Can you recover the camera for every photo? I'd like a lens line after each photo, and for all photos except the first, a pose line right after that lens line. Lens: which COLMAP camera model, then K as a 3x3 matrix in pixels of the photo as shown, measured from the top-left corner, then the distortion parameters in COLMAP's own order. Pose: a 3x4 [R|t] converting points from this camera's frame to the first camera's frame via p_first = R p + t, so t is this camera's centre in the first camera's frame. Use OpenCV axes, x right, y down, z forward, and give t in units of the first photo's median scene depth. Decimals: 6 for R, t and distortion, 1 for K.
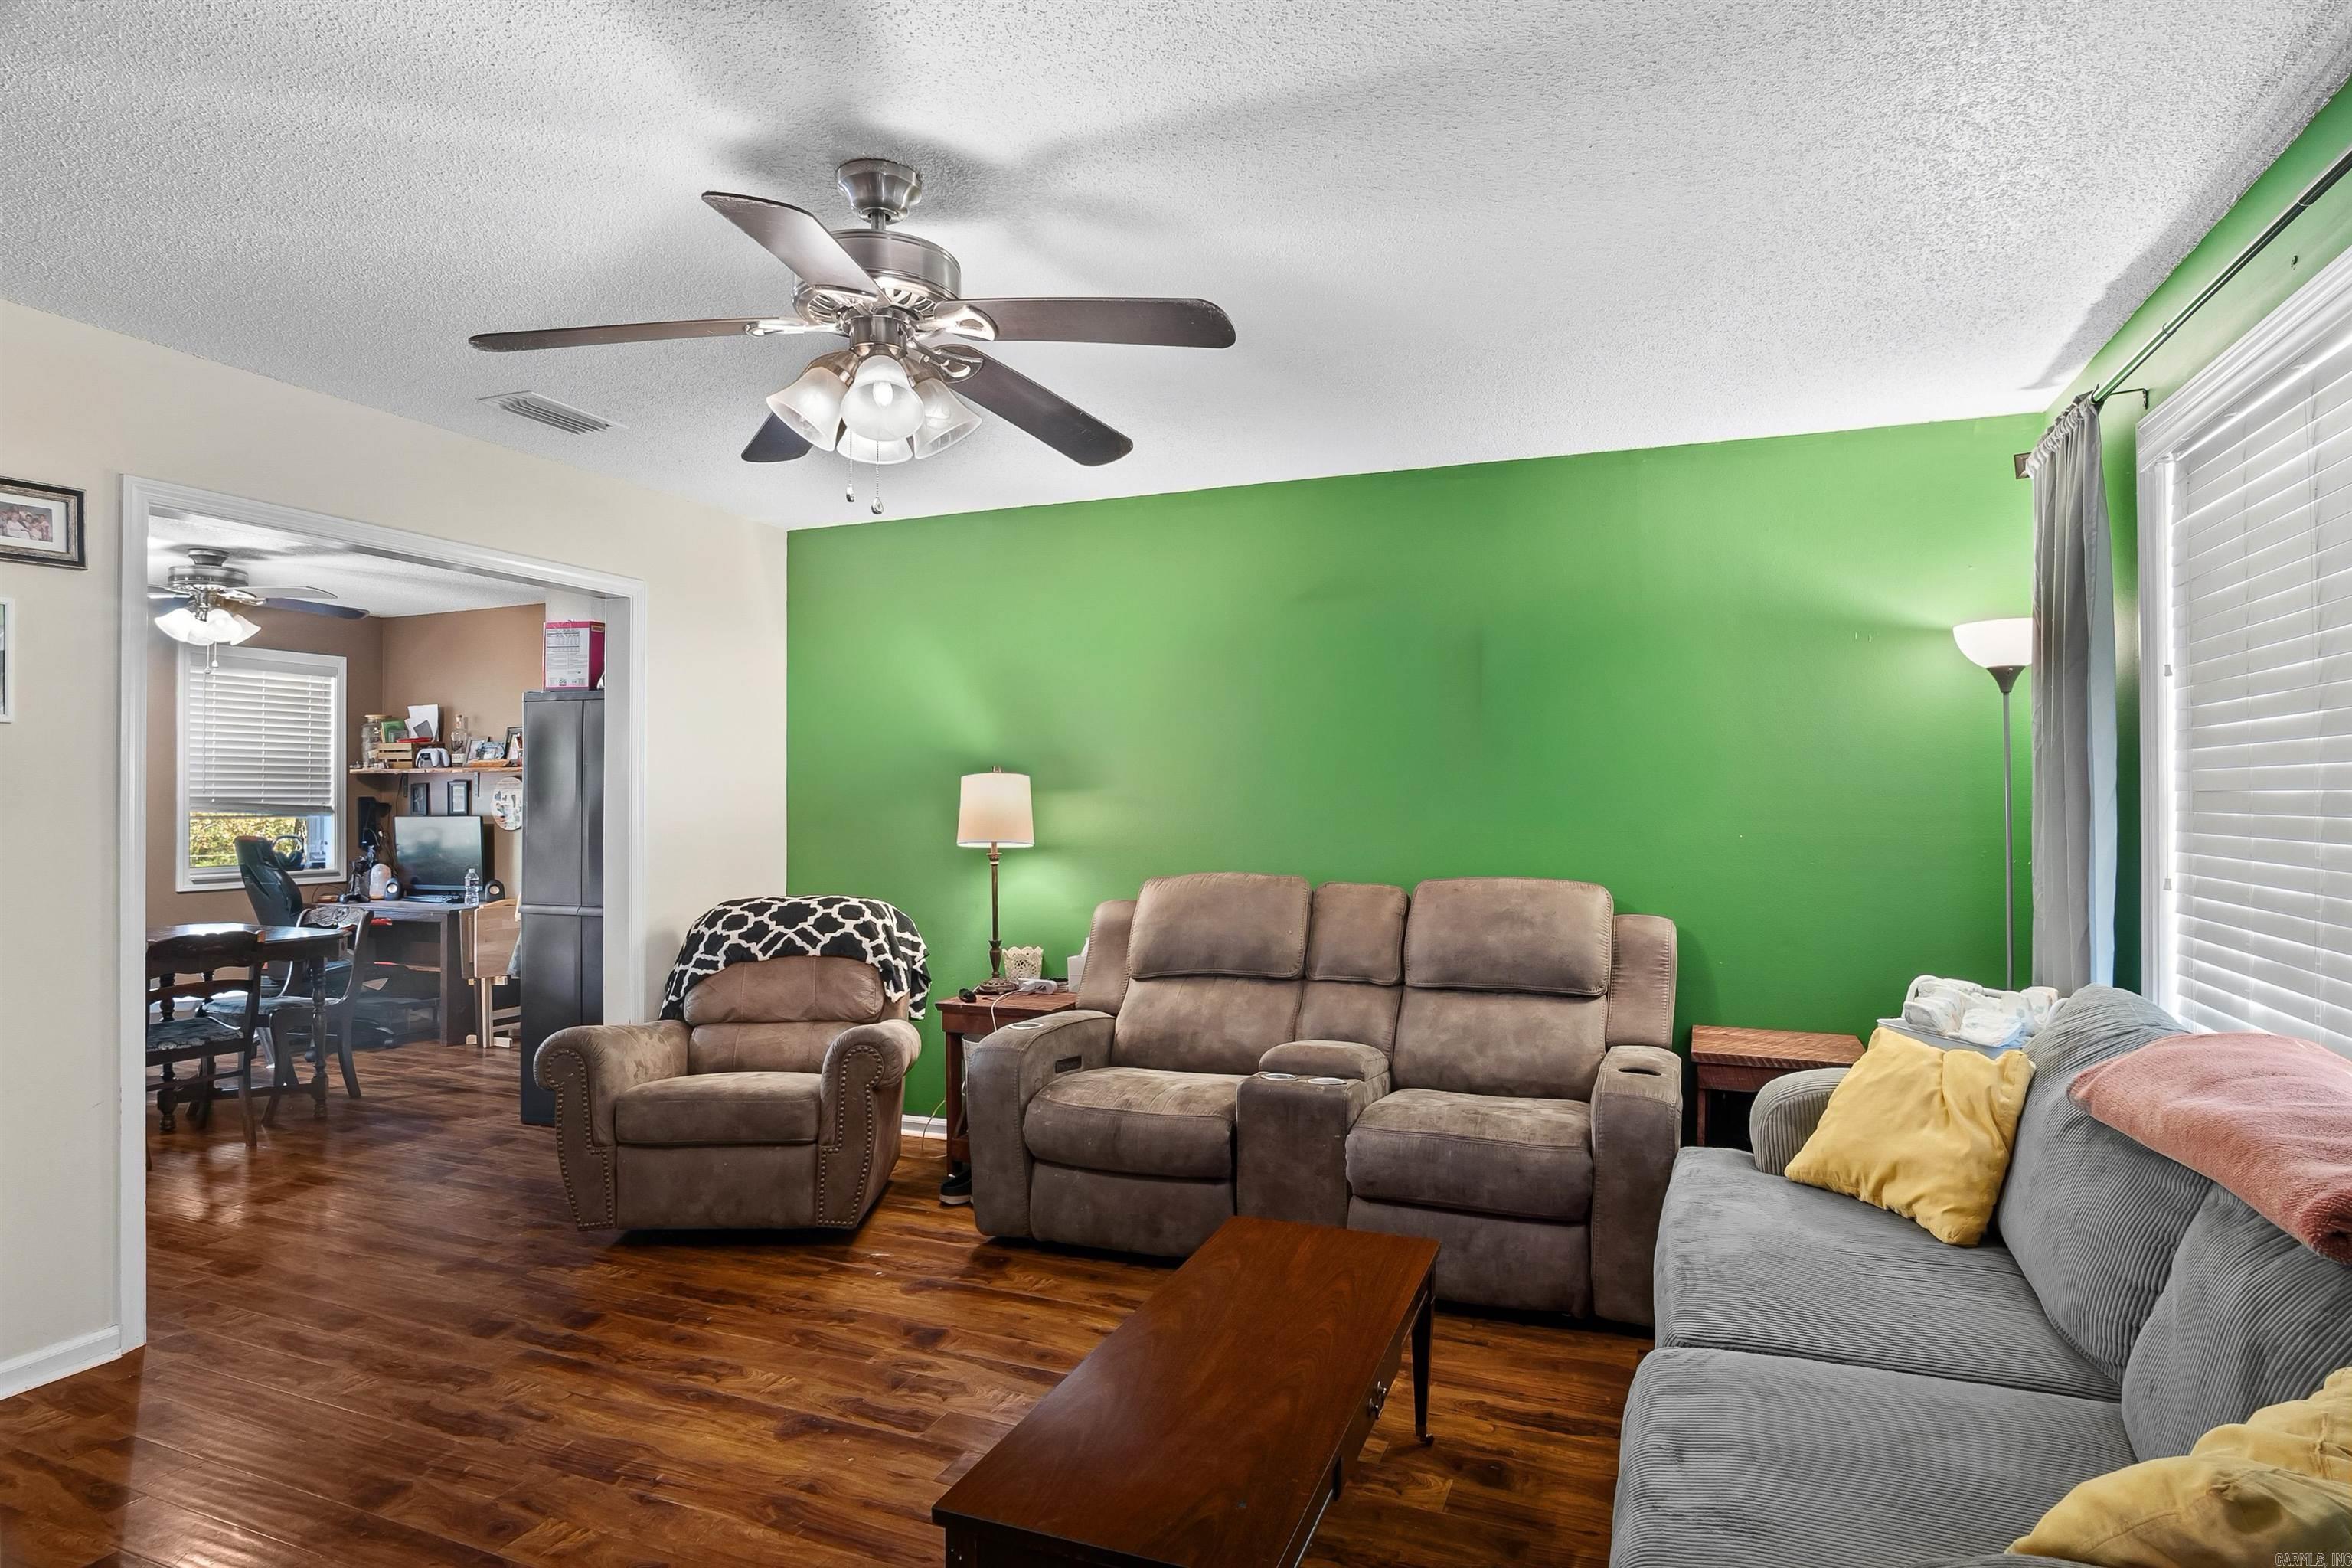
lens RADIAL K [[1269.1, 0, 1173.8], [0, 1269.1, 779.8], [0, 0, 1]] dist [-0.022286, 0.006463]
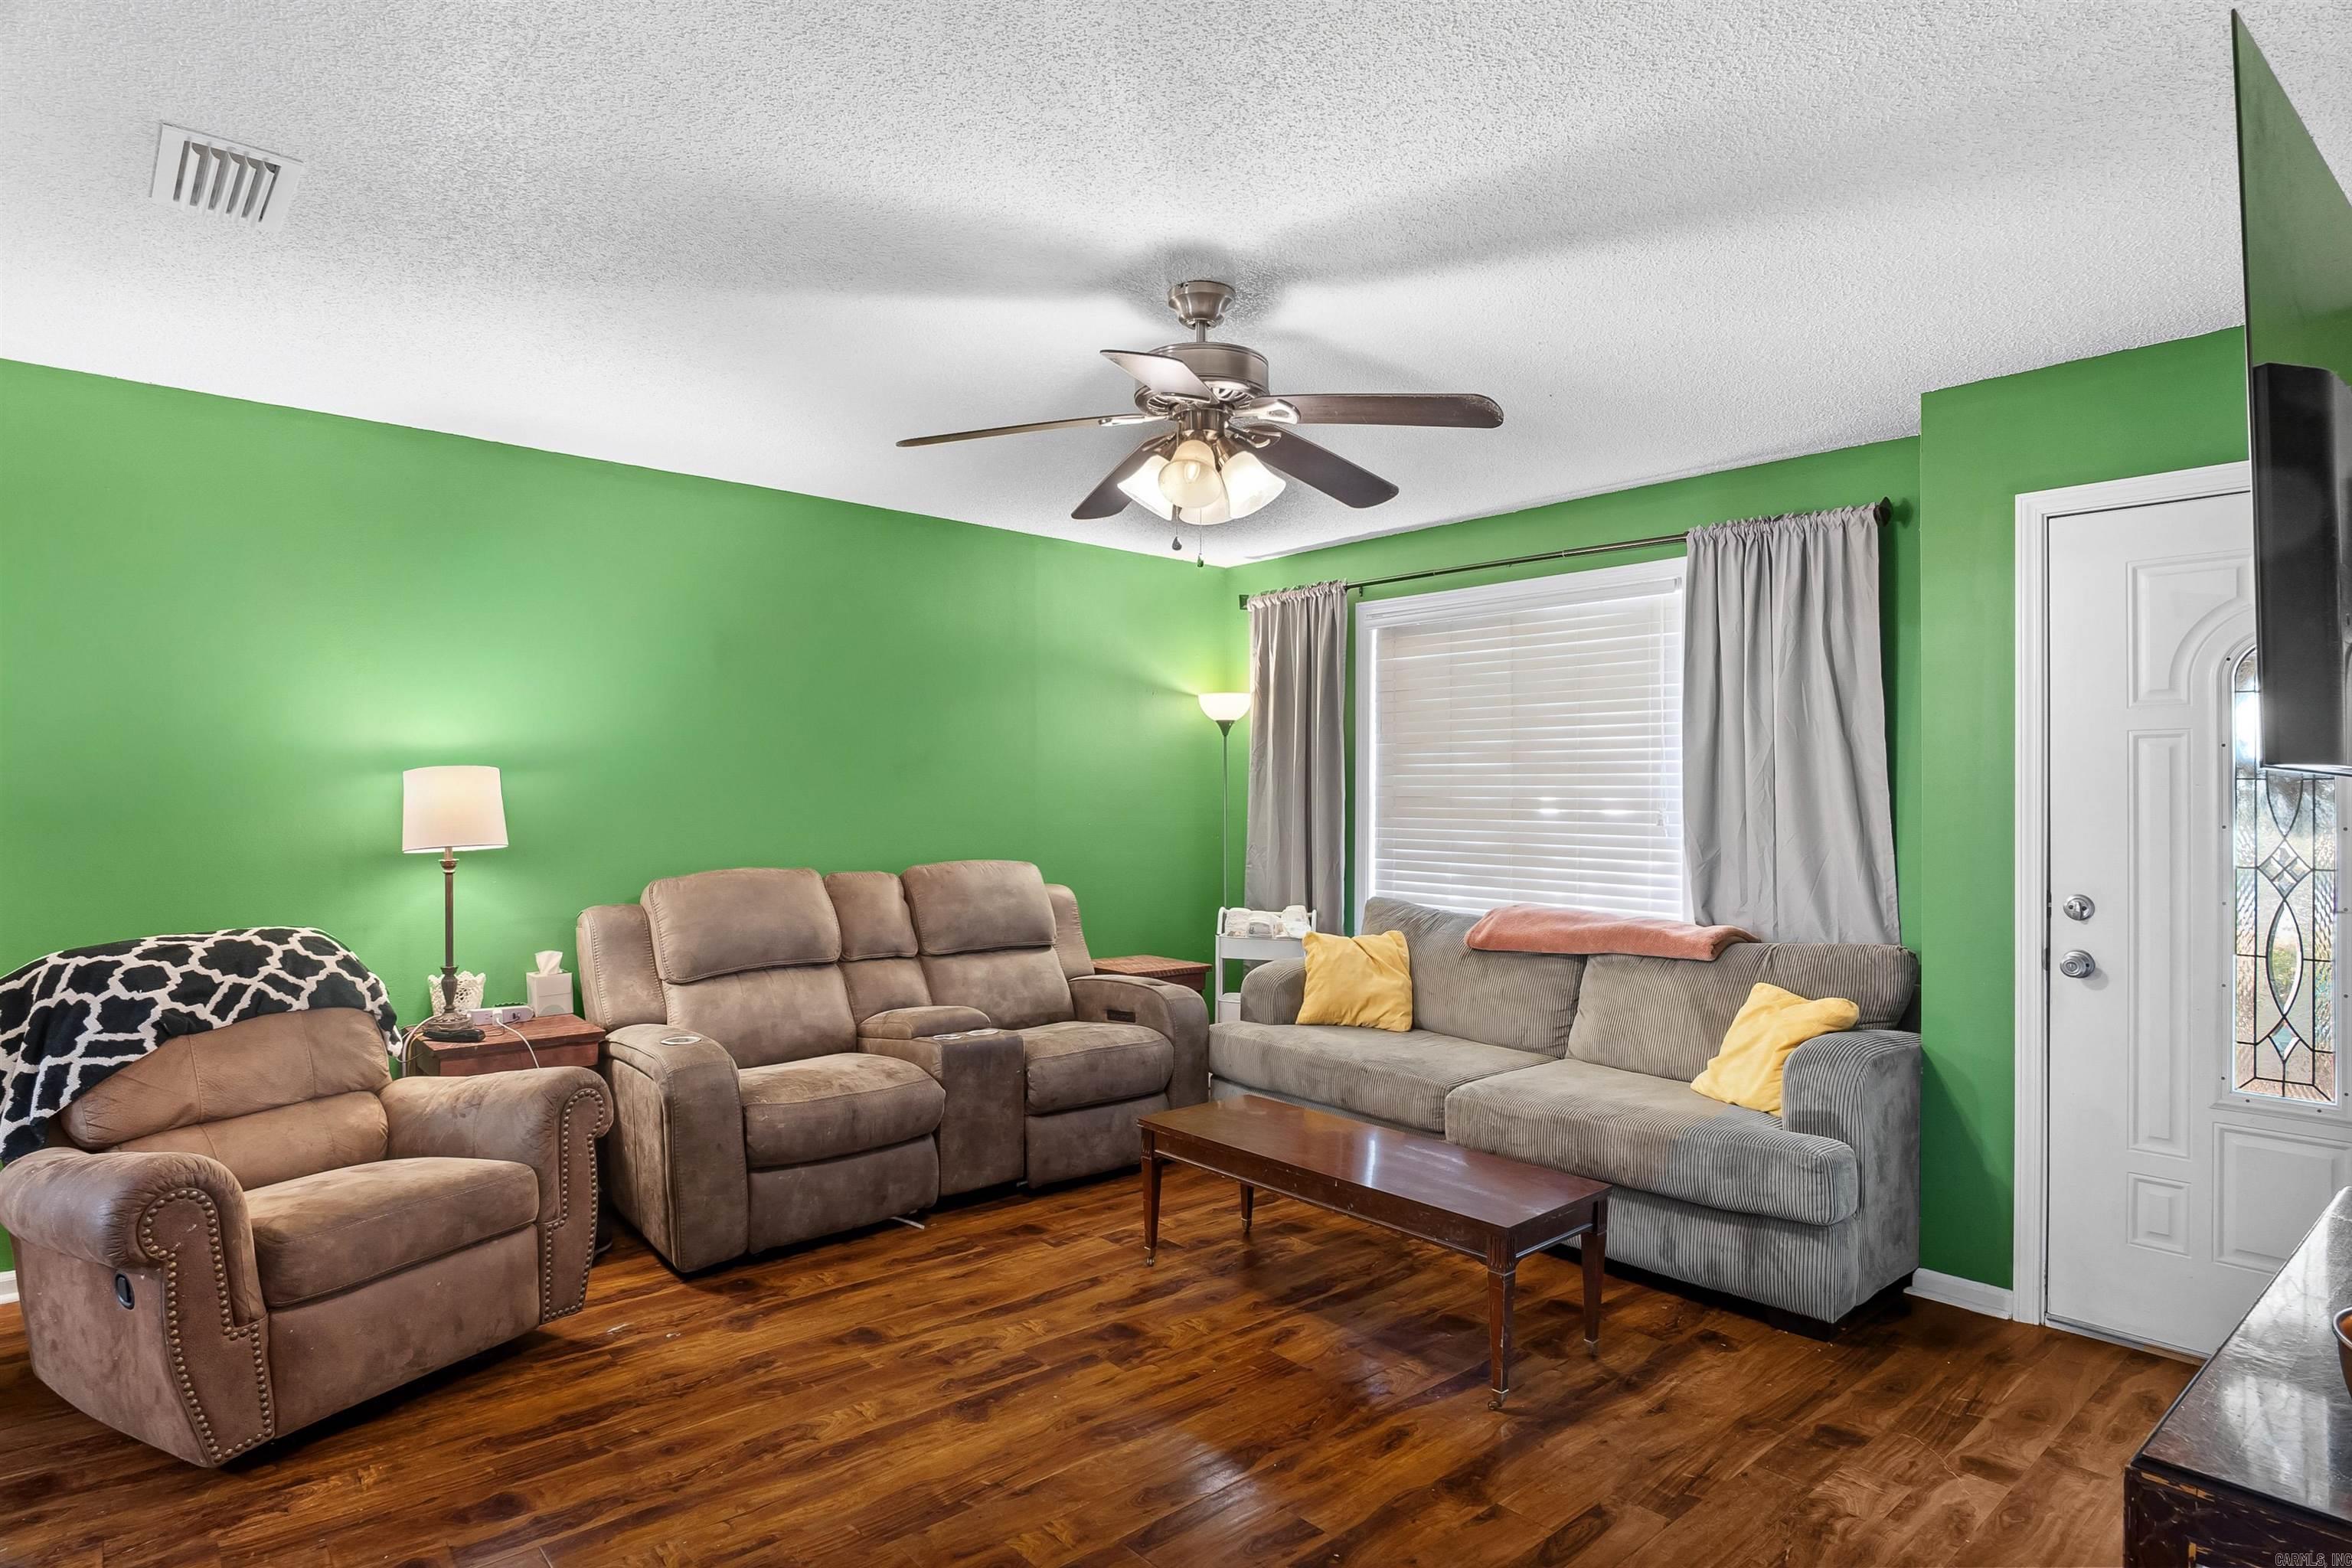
lens RADIAL K [[1269.1, 0, 1174.1], [0, 1269.1, 780.1], [0, 0, 1]] dist [-0.022286, 0.006463]
pose [[0.449136, 0.017609, 0.893290, -0.882386], [-0.022656, 0.999709, -0.008316, 0.005350], [-0.893176, -0.016503, 0.449404, 0.307898]]
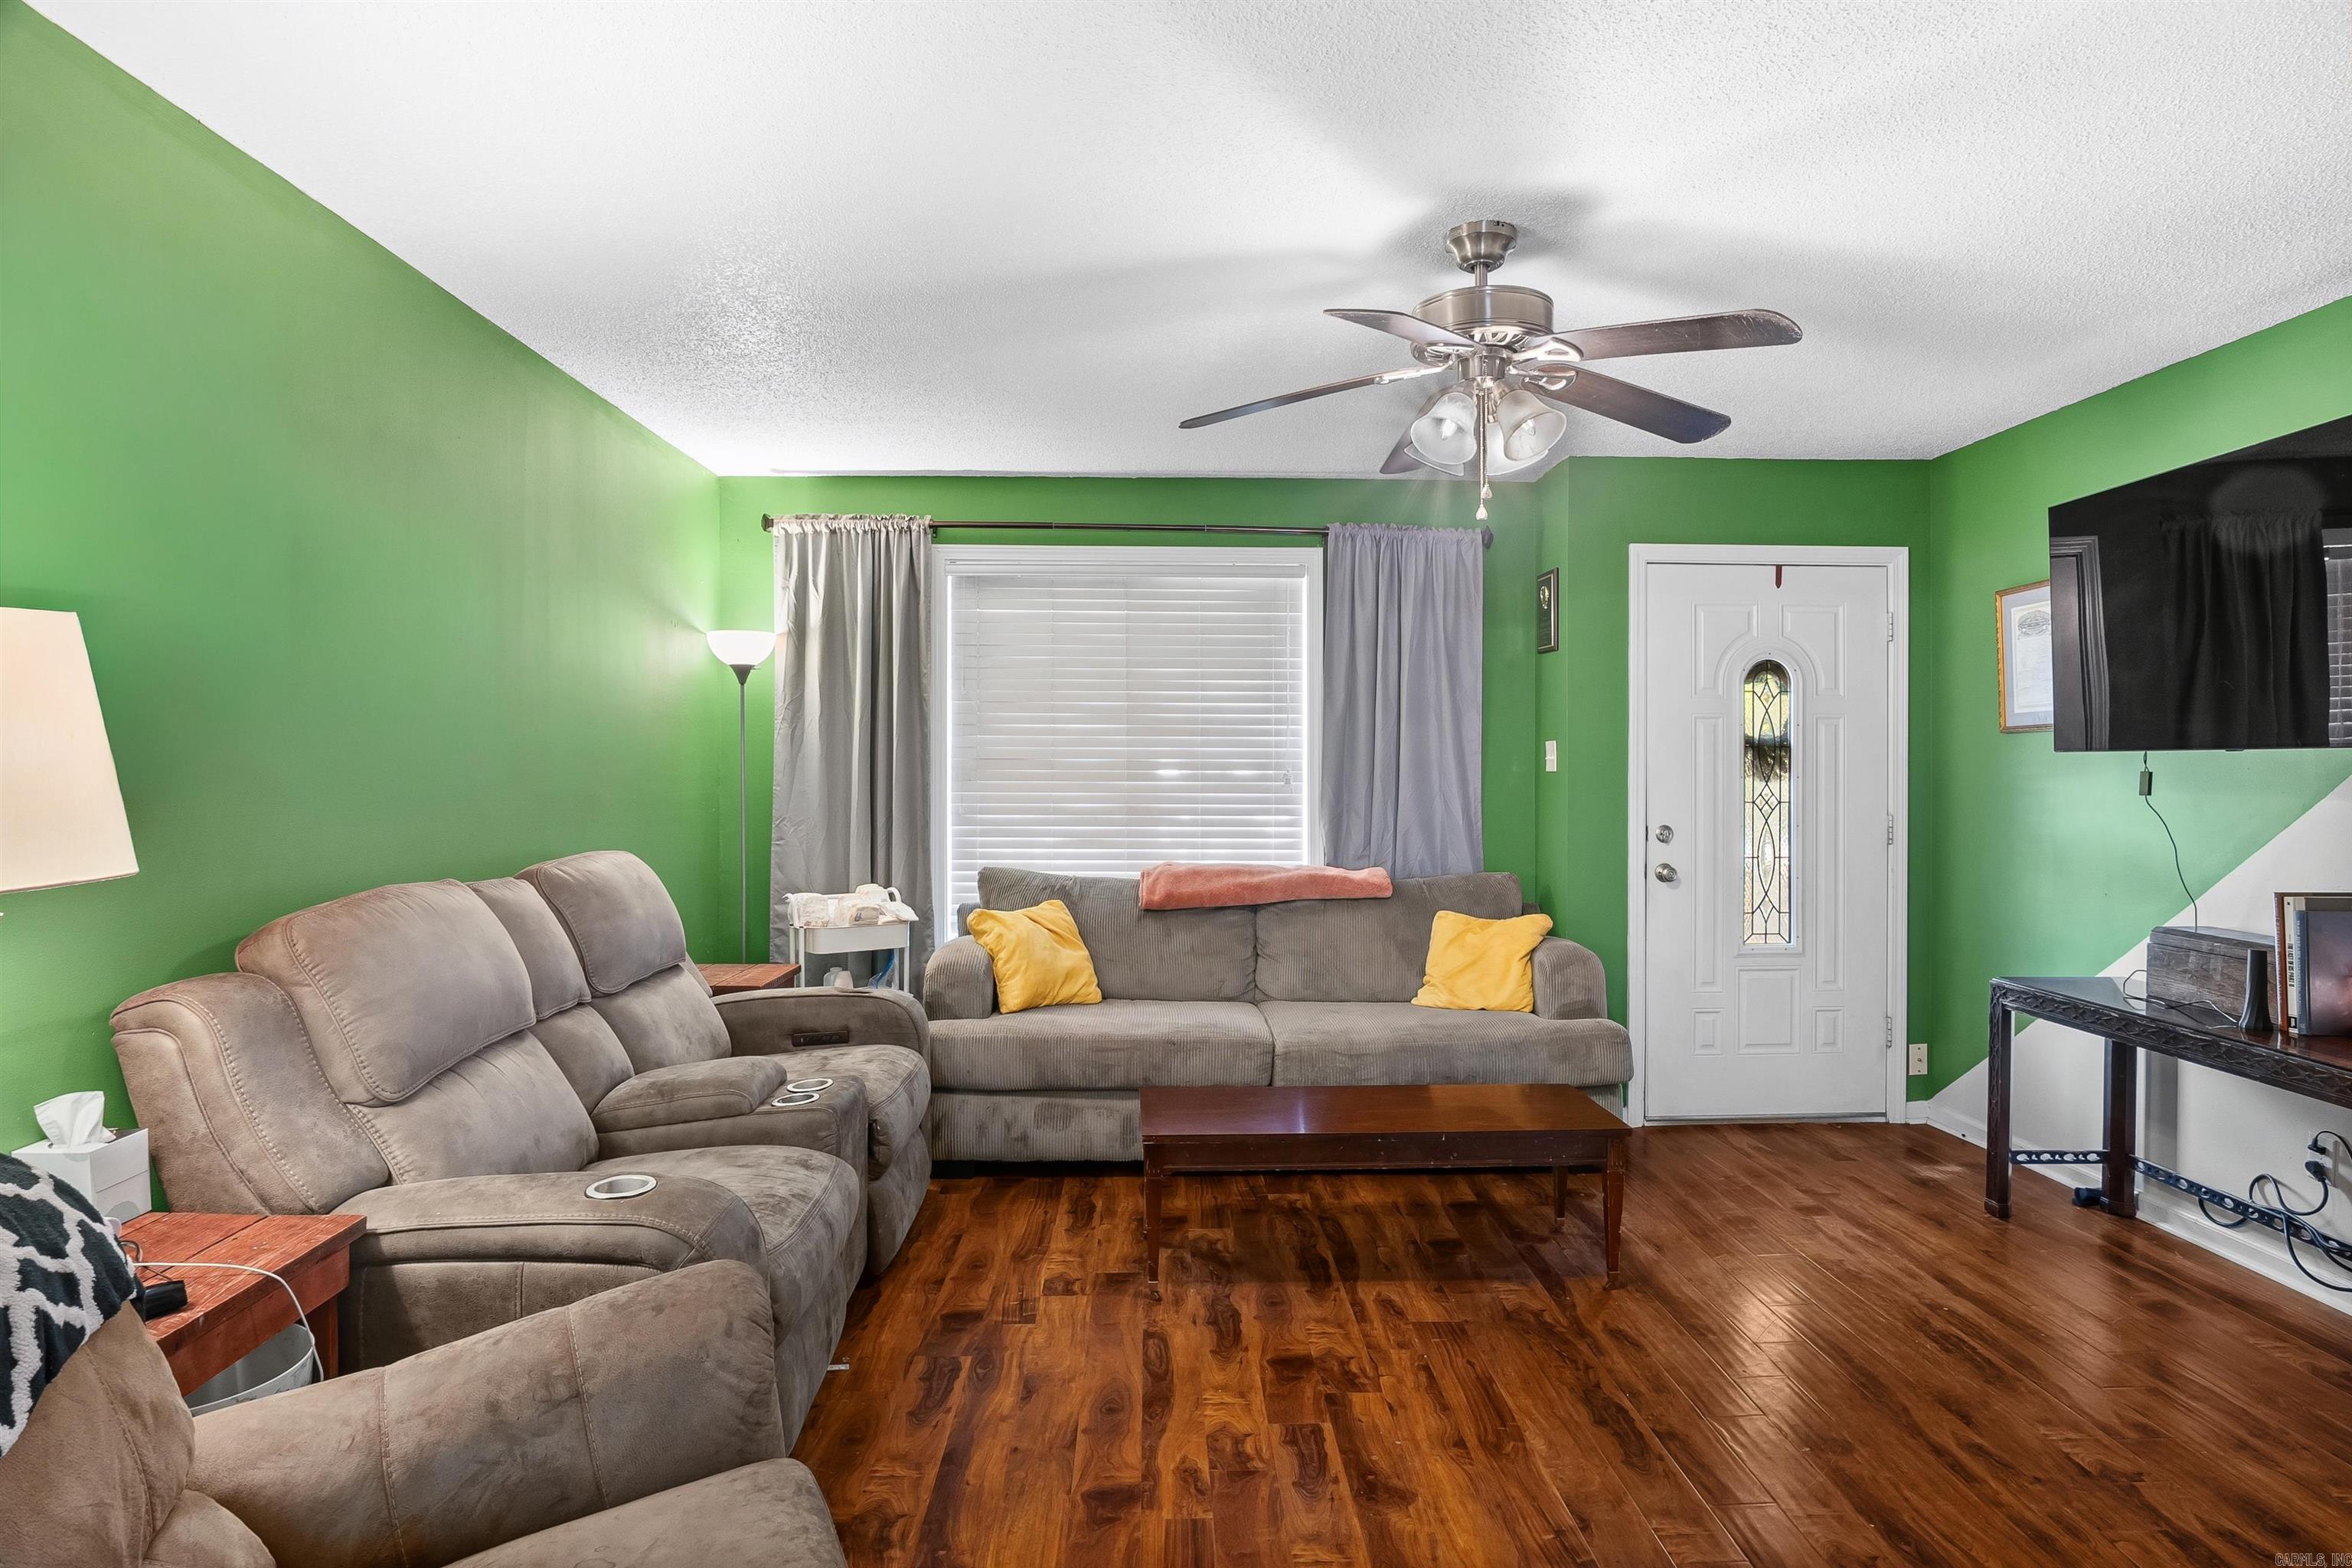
lens RADIAL K [[1269.1, 0, 1180.9], [0, 1269.1, 768.6], [0, 0, 1]] dist [-0.022286, 0.006463]
pose [[-0.407347, -0.002076, 0.913271, -0.785233], [-0.015925, 0.999862, -0.004830, 0.020772], [-0.913135, -0.016511, -0.407323, 1.139126]]
